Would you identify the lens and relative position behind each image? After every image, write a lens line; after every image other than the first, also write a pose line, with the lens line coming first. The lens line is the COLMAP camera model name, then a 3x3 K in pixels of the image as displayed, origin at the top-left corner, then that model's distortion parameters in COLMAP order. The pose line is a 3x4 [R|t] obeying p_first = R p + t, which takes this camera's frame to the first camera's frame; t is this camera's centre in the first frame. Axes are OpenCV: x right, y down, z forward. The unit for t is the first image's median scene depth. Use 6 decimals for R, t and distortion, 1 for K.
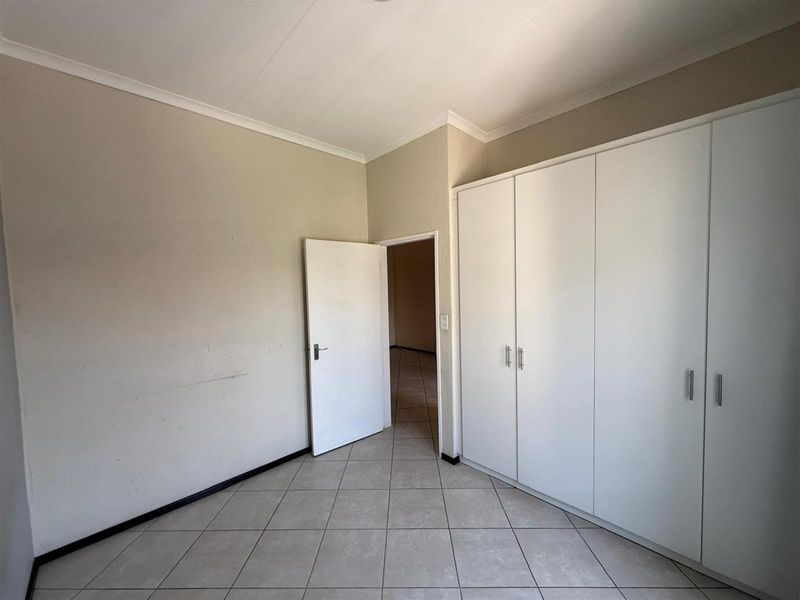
lens RADIAL K [[317.6, 0, 400.0], [0, 317.6, 300.0], [0, 0, 1]] dist [-0.021447, 0.000121]
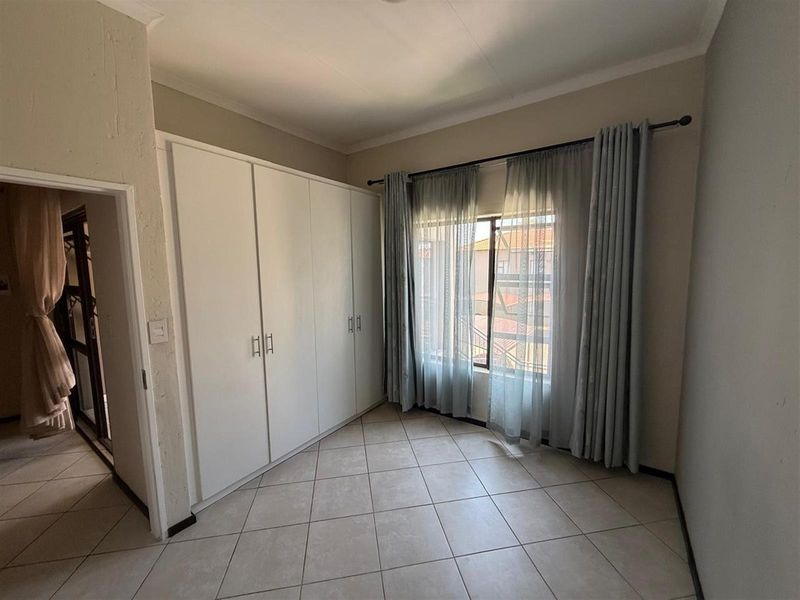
lens RADIAL K [[313.6, 0, 400.0], [0, 313.6, 300.0], [0, 0, 1]] dist [0.000820, -0.000026]
pose [[-0.200736, -0.072606, 0.976951, -0.721873], [0.072795, 0.993387, 0.088785, -0.020234], [-0.976937, 0.088940, -0.194123, 0.770108]]
